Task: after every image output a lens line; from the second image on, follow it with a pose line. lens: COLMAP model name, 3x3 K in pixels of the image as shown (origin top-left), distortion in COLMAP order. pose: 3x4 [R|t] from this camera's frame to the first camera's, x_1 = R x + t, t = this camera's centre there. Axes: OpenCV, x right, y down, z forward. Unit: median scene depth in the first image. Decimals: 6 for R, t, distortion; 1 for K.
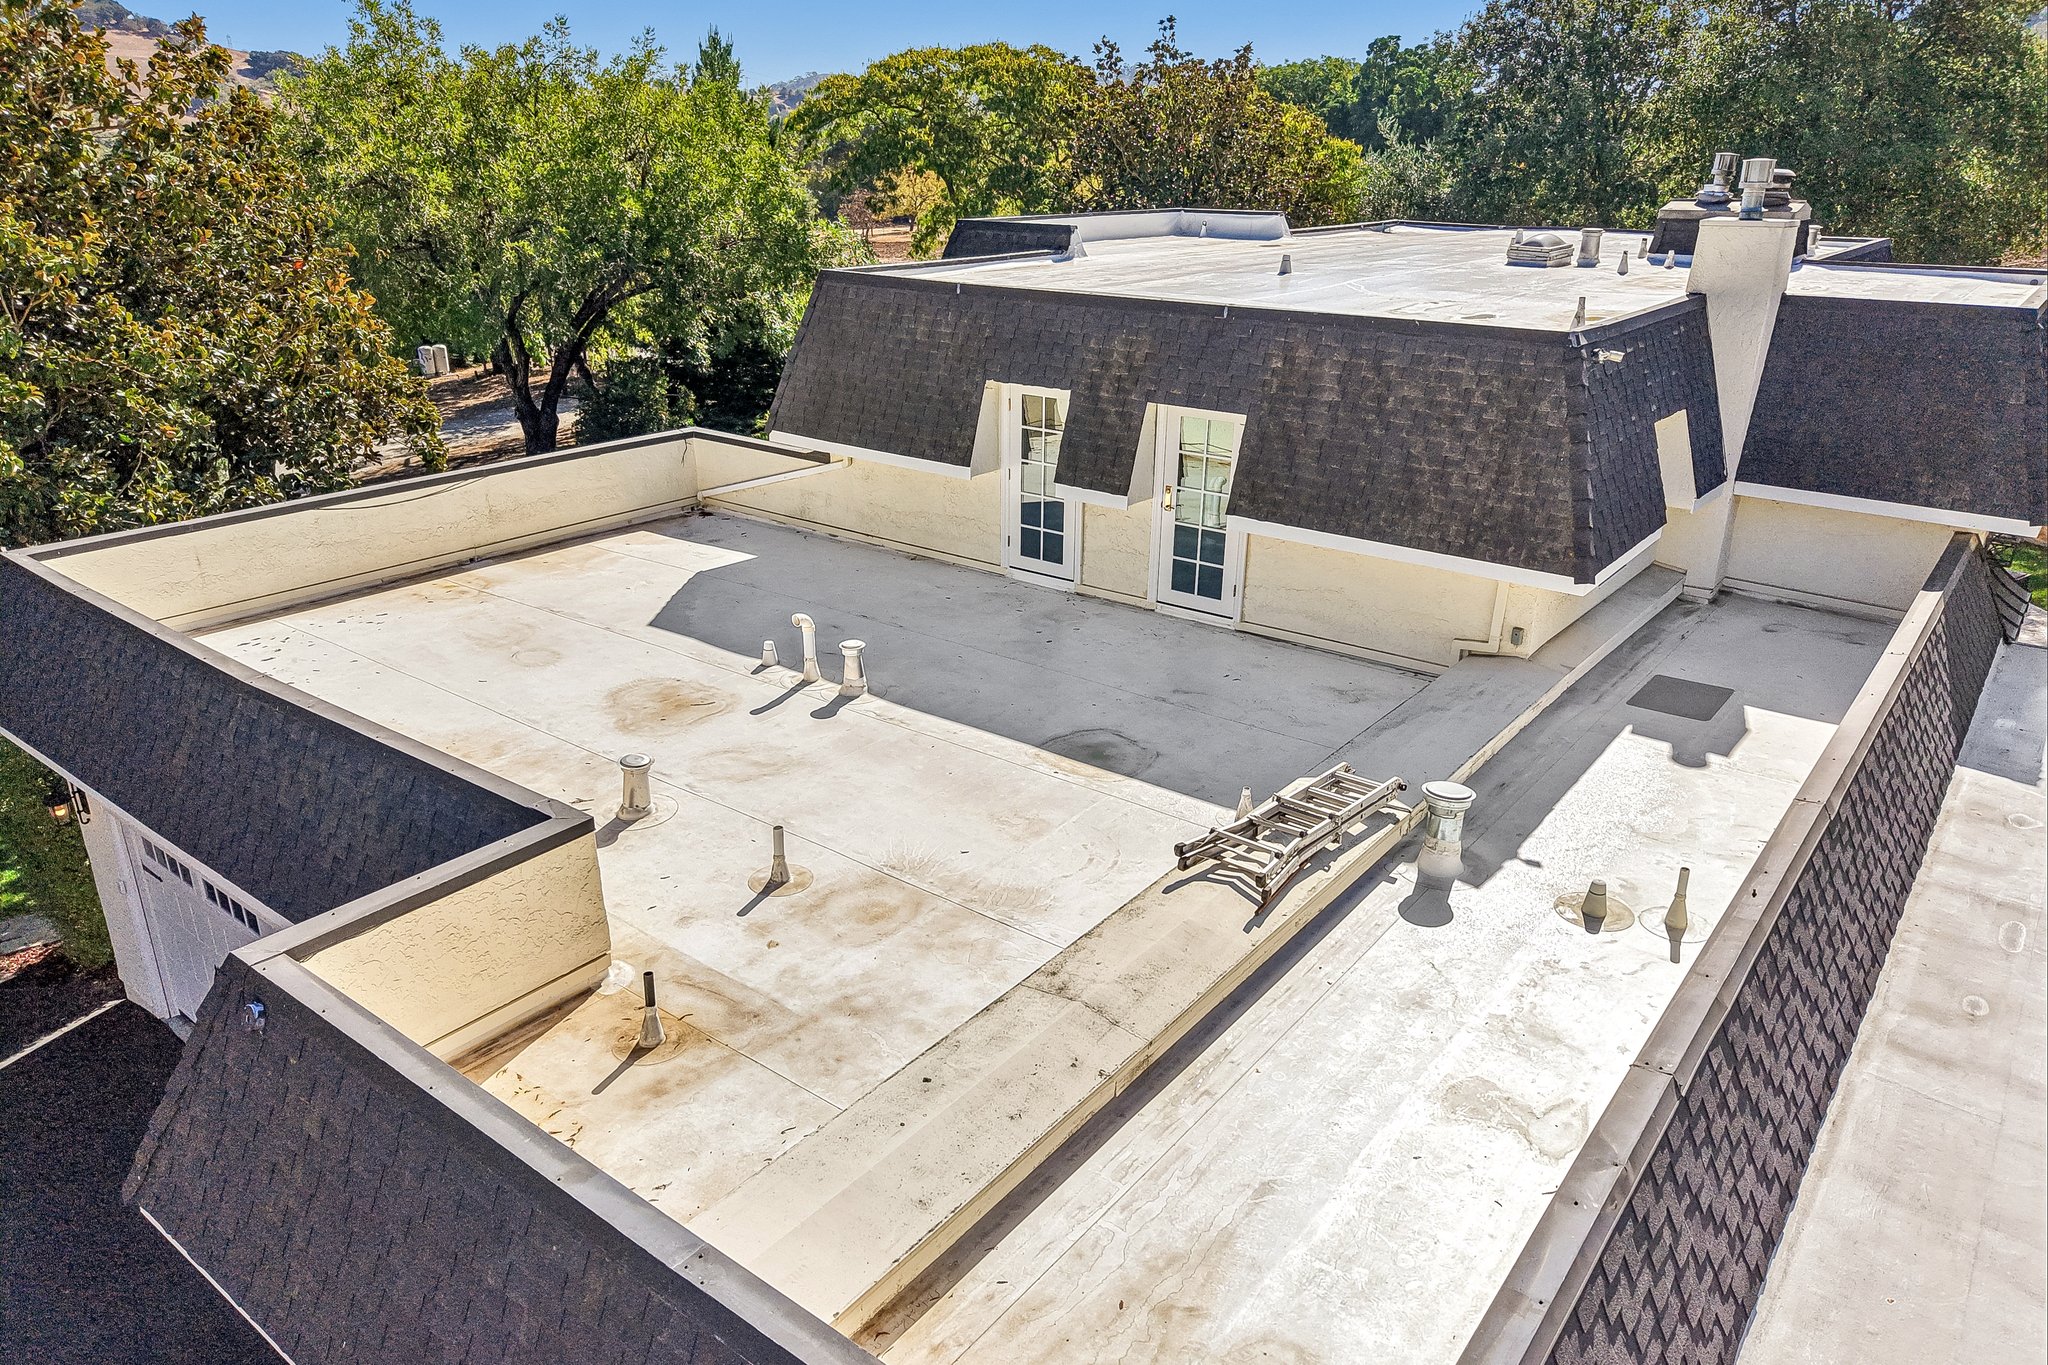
lens RADIAL K [[1367.8, 0, 1024.0], [0, 1367.8, 682.5], [0, 0, 1]] dist [0.012514, -0.003713]
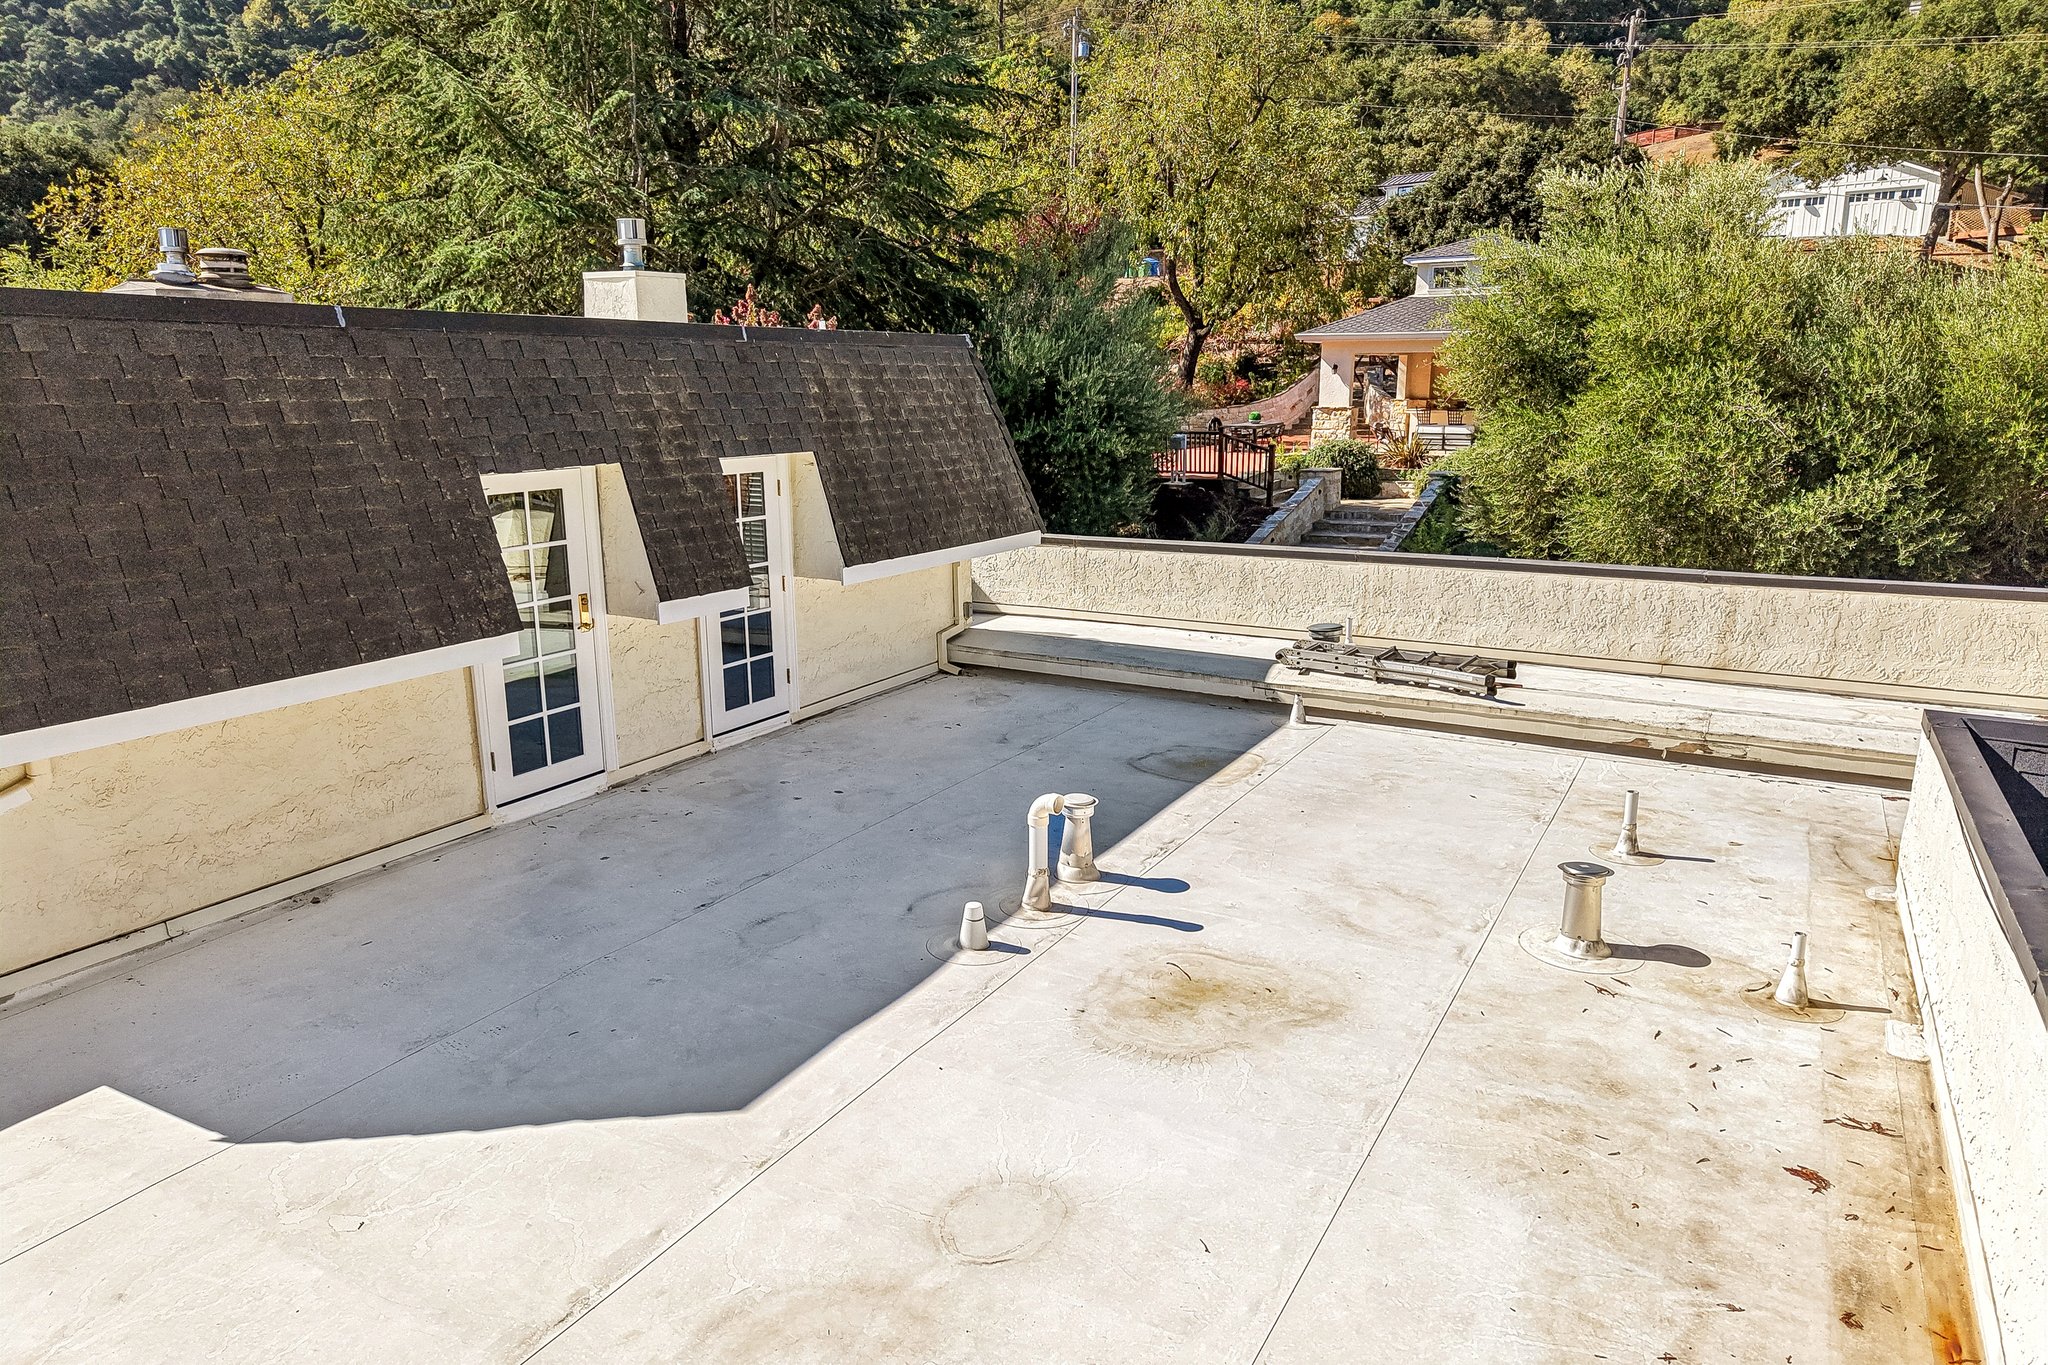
lens RADIAL K [[1367.8, 0, 1024.0], [0, 1367.8, 682.5], [0, 0, 1]] dist [0.012514, -0.003713]
pose [[-0.152901, -0.229120, 0.961314, -0.691442], [0.357563, 0.894021, 0.269953, -0.247709], [-0.921287, 0.385007, -0.054772, 0.981540]]
